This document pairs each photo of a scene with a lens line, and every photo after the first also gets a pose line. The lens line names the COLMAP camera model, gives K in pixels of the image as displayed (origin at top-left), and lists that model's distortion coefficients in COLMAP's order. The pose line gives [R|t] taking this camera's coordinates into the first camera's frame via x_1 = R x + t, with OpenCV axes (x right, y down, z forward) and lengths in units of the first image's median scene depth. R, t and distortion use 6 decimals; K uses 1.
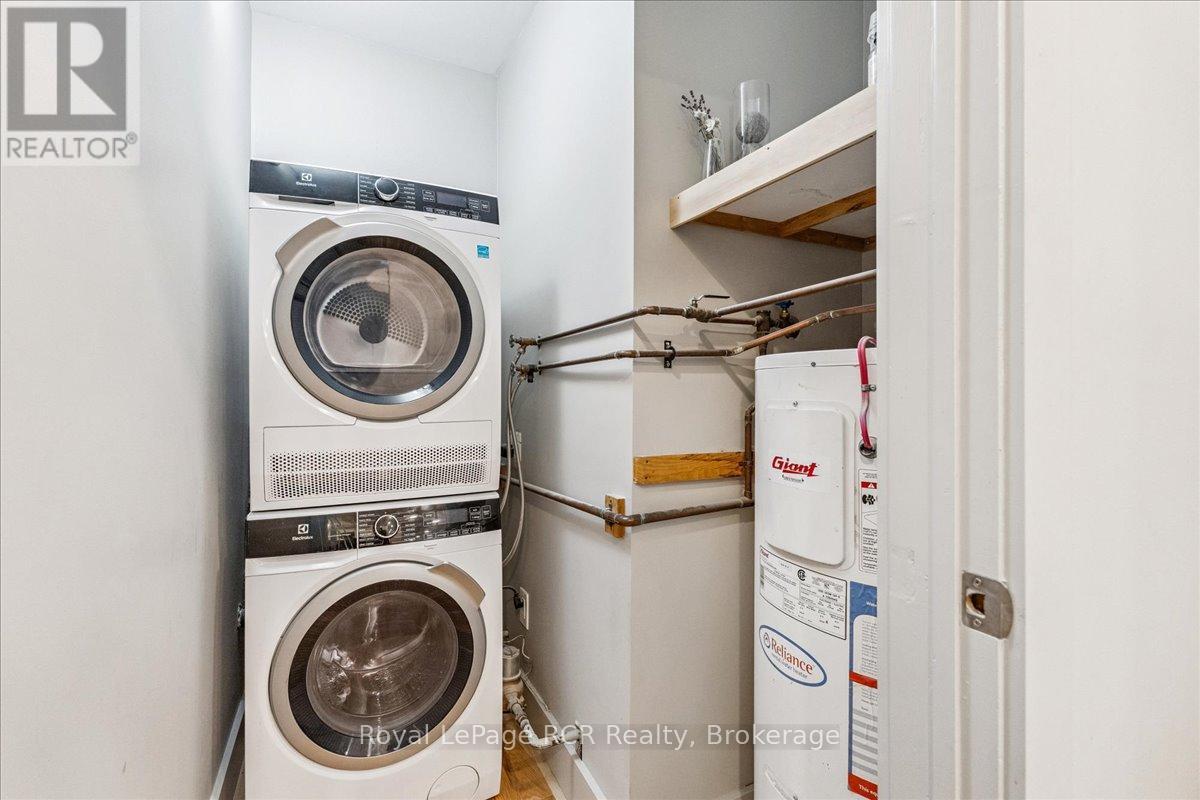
lens RADIAL K [[534.9, 0, 592.9], [0, 534.9, 388.1], [0, 0, 1]] dist [-0.001558, 0.000426]
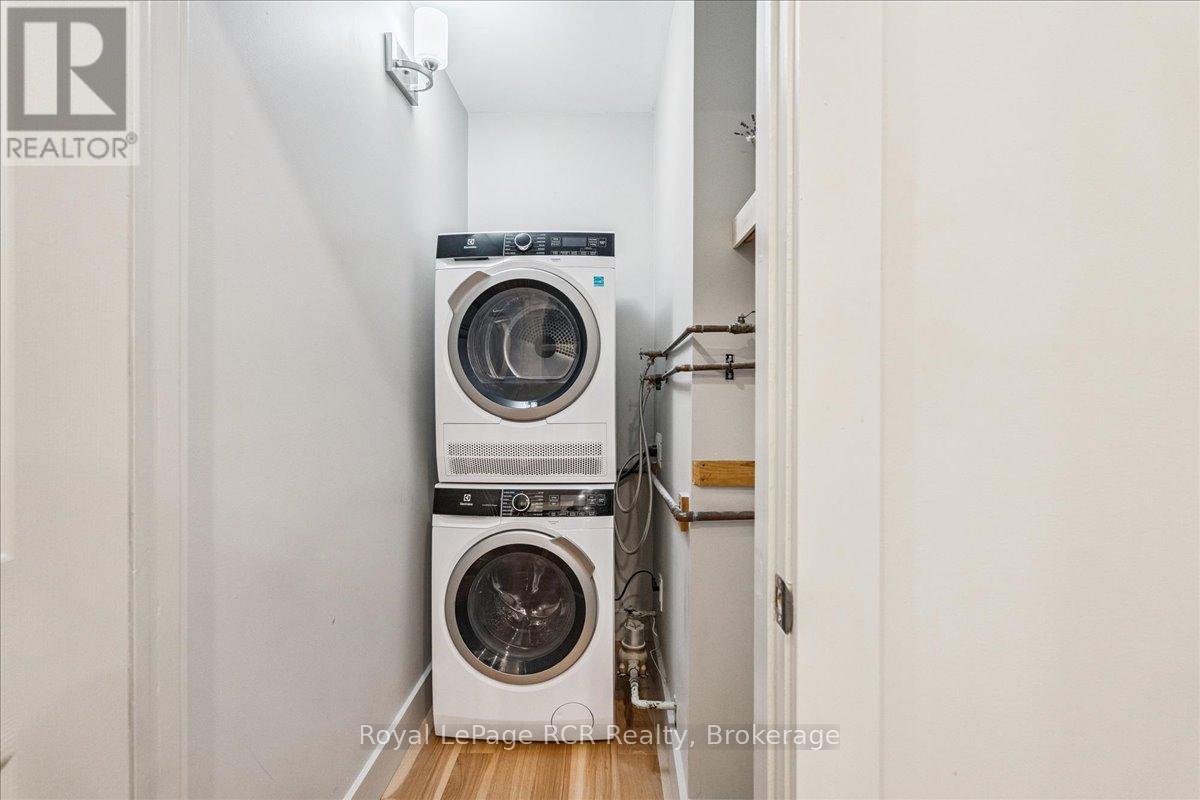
lens RADIAL K [[534.9, 0, 592.9], [0, 534.9, 388.1], [0, 0, 1]] dist [-0.001558, 0.000426]
pose [[0.887404, 0.000507, -0.460992, 0.368457], [0.000014, 0.999999, 0.001127, -0.020335], [0.460992, -0.001007, 0.887404, -0.072954]]
